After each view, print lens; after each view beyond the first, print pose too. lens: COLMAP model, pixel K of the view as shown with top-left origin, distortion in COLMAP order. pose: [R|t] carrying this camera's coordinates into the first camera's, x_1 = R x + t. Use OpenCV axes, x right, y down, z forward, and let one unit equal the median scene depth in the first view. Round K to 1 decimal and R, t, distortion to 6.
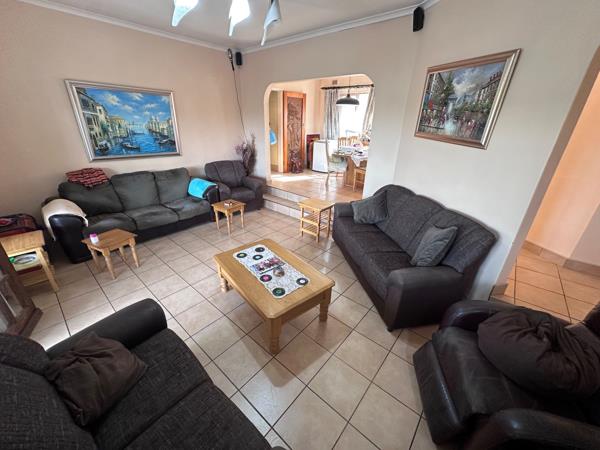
lens RADIAL K [[237.7, 0, 300.0], [0, 237.7, 225.0], [0, 0, 1]] dist [-0.009173, 0.000128]
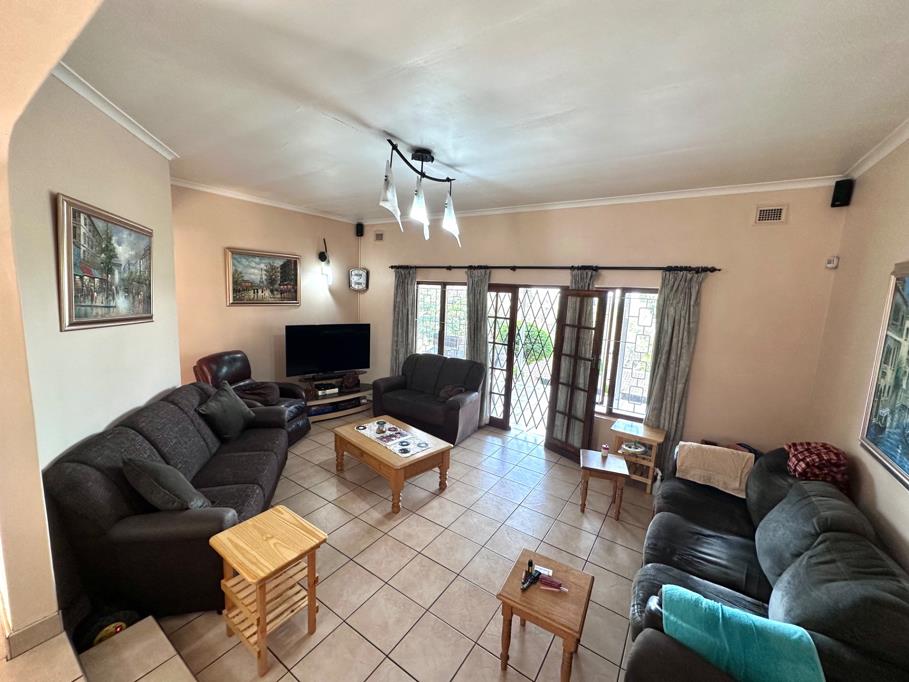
lens RADIAL K [[360.2, 0, 454.5], [0, 360.2, 341.0], [0, 0, 1]] dist [-0.009173, 0.000128]
pose [[-0.991241, -0.051473, -0.121624, -0.184046], [-0.107967, 0.846205, 0.521804, -0.977559], [0.076060, 0.530365, -0.844350, 2.033605]]
